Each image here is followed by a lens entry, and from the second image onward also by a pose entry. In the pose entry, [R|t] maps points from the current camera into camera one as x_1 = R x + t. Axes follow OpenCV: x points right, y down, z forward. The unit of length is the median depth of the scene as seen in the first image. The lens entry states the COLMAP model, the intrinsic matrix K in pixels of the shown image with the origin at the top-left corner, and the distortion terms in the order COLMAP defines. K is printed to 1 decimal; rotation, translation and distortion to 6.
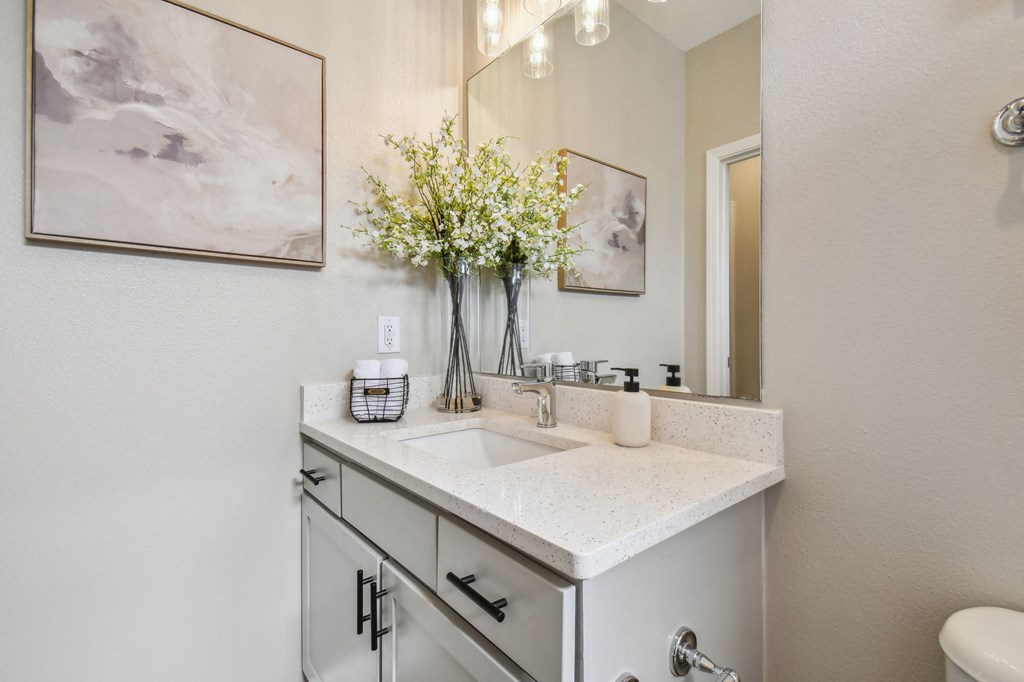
lens RADIAL K [[455.9, 0, 512.9], [0, 455.9, 335.1], [0, 0, 1]] dist [0.025358, -0.000763]
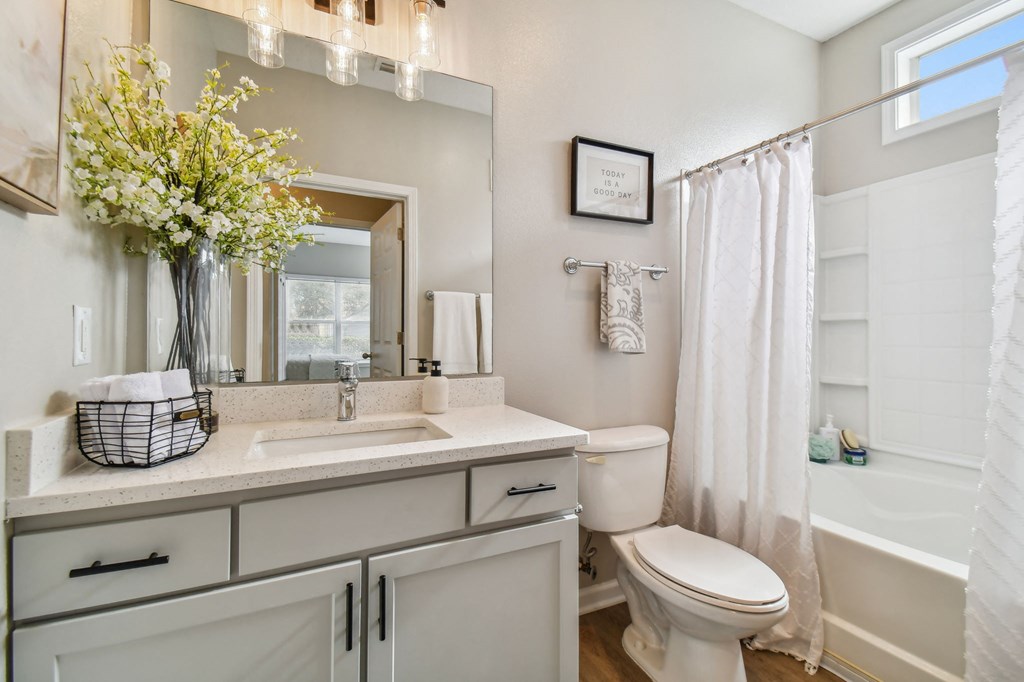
lens RADIAL K [[455.9, 0, 512.9], [0, 455.9, 335.1], [0, 0, 1]] dist [0.025358, -0.000763]
pose [[0.248002, 0.006765, 0.968736, -0.903880], [-0.002051, 0.999977, -0.006458, 0.001159], [-0.968757, -0.000386, 0.248010, 0.335096]]
